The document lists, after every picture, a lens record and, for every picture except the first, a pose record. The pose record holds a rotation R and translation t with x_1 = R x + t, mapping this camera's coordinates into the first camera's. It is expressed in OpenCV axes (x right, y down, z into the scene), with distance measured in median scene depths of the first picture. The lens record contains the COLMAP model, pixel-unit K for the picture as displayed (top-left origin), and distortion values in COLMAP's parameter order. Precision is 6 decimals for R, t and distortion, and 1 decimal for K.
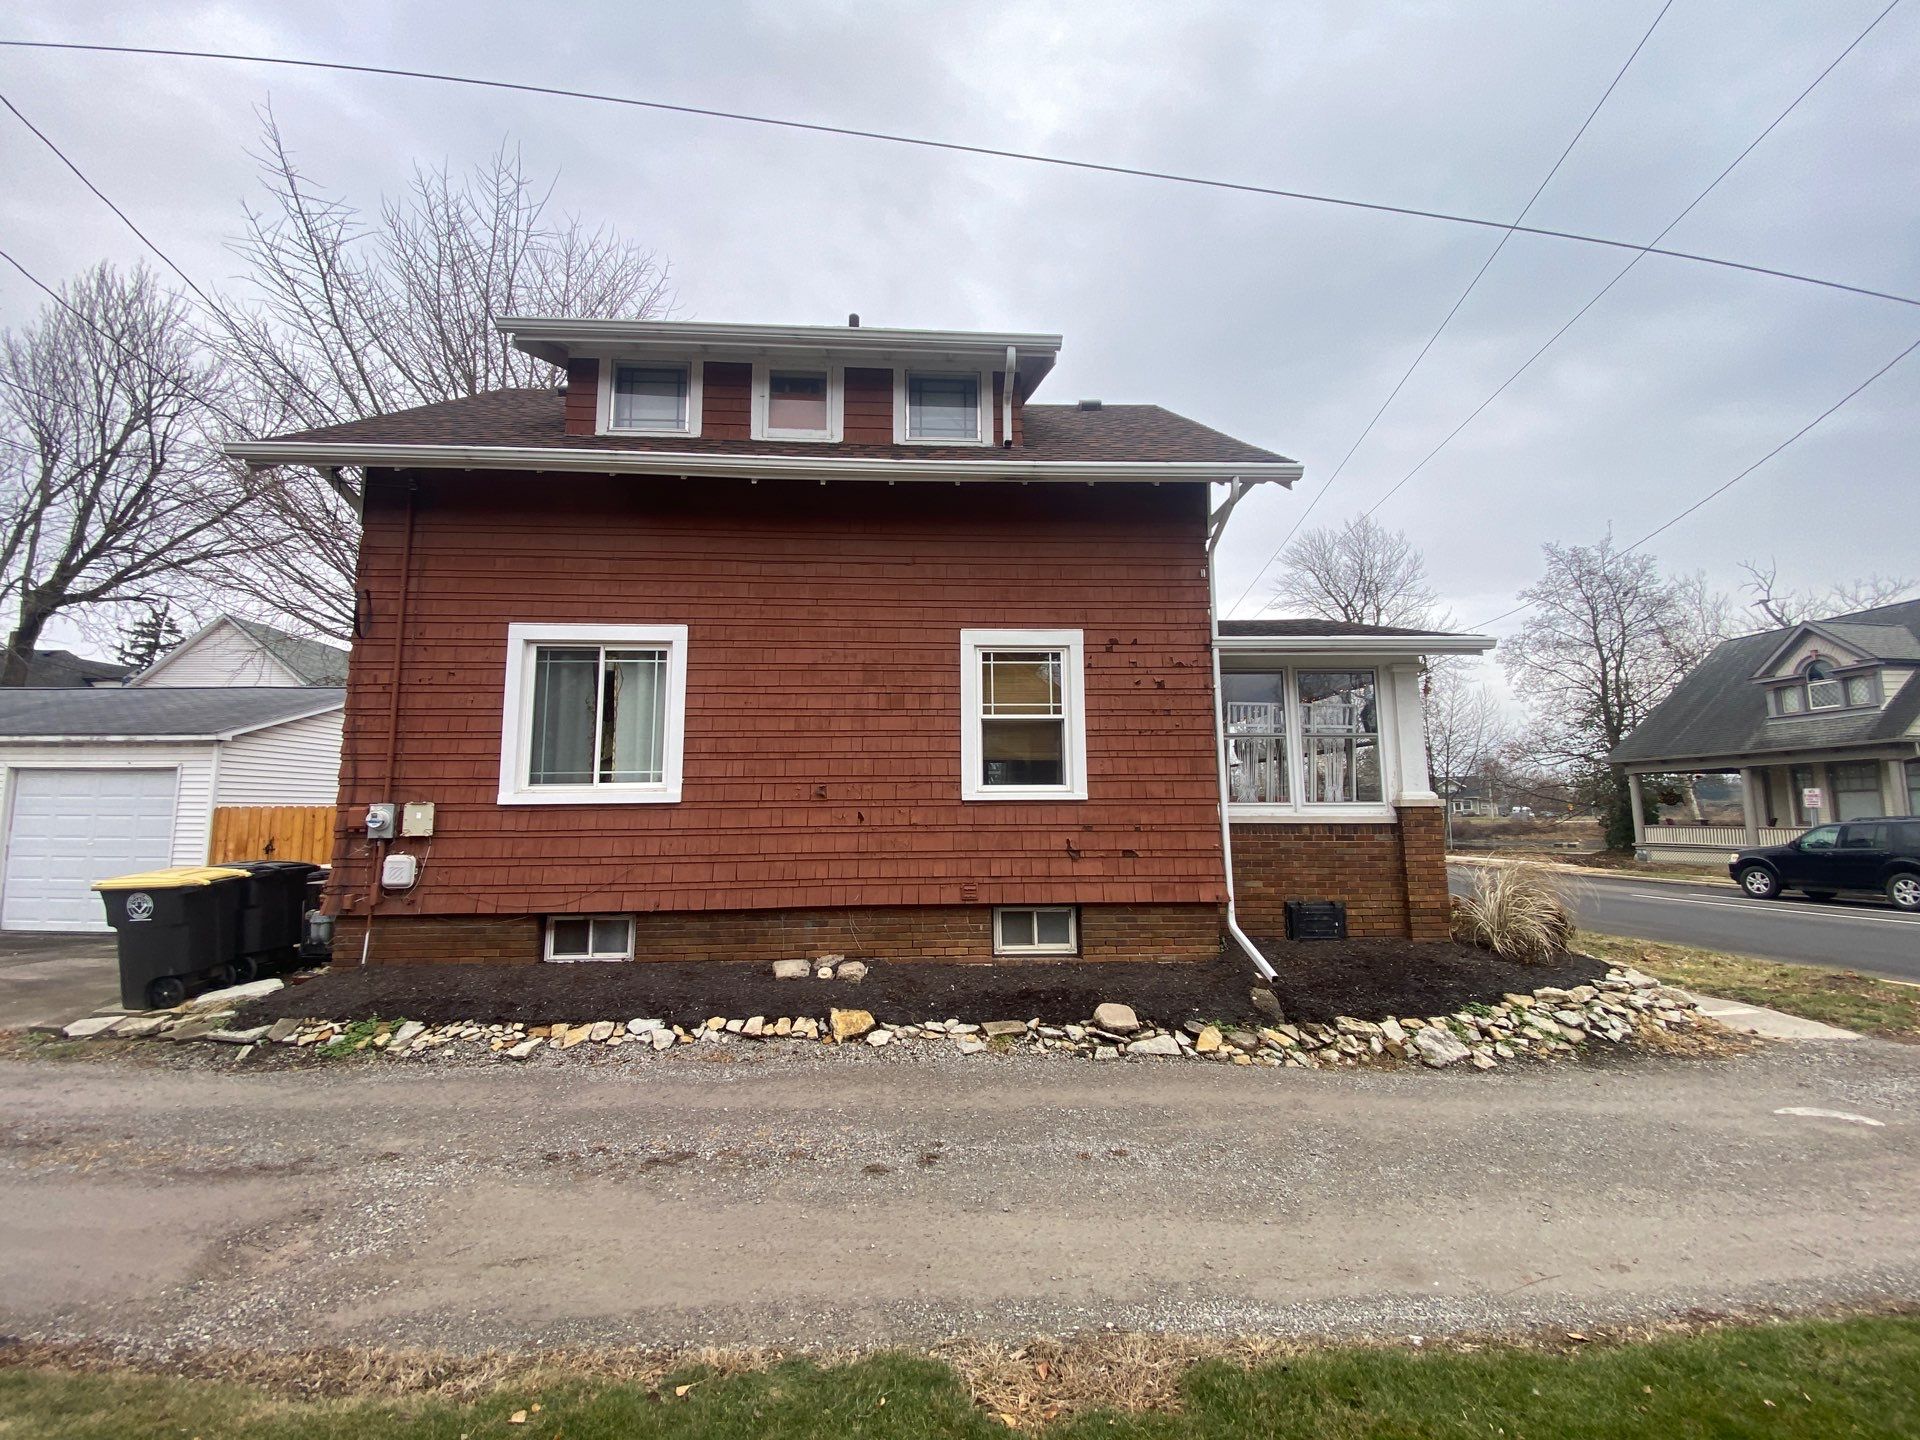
lens RADIAL K [[789.1, 0, 960.0], [0, 789.1, 720.0], [0, 0, 1]] dist [0.012073, -0.017400]
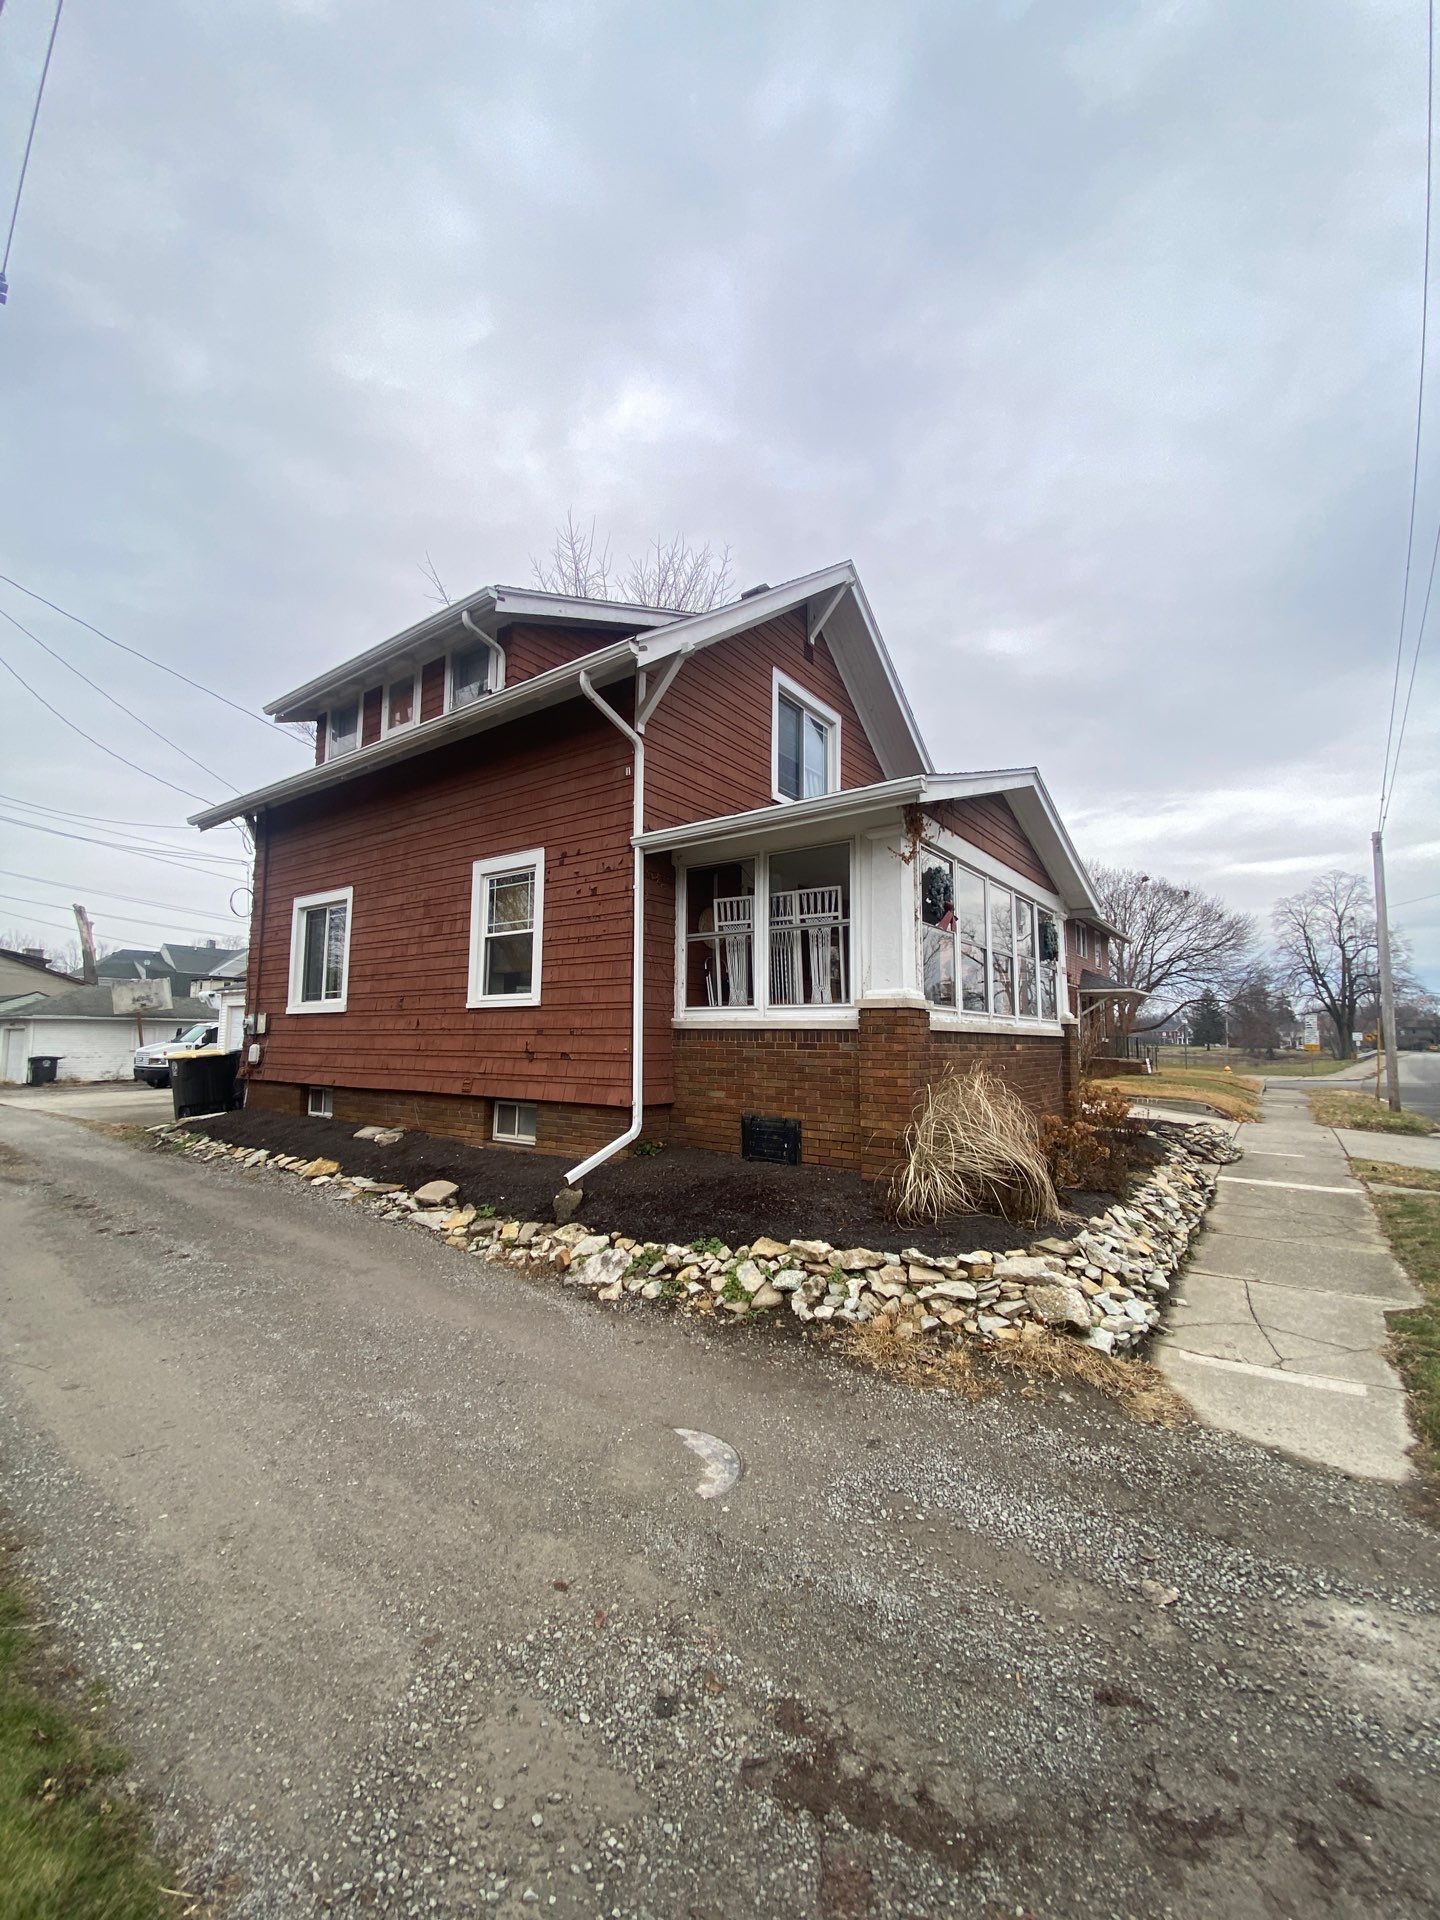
lens RADIAL K [[789.1, 0, 691.2], [0, 789.1, 967.1], [0, 0, 1]] dist [0.012073, -0.017400]
pose [[0.770684, -0.047466, -0.635448, 0.989822], [0.070179, 0.997478, 0.010607, 0.050312], [0.633342, -0.052770, 0.772071, 0.293551]]
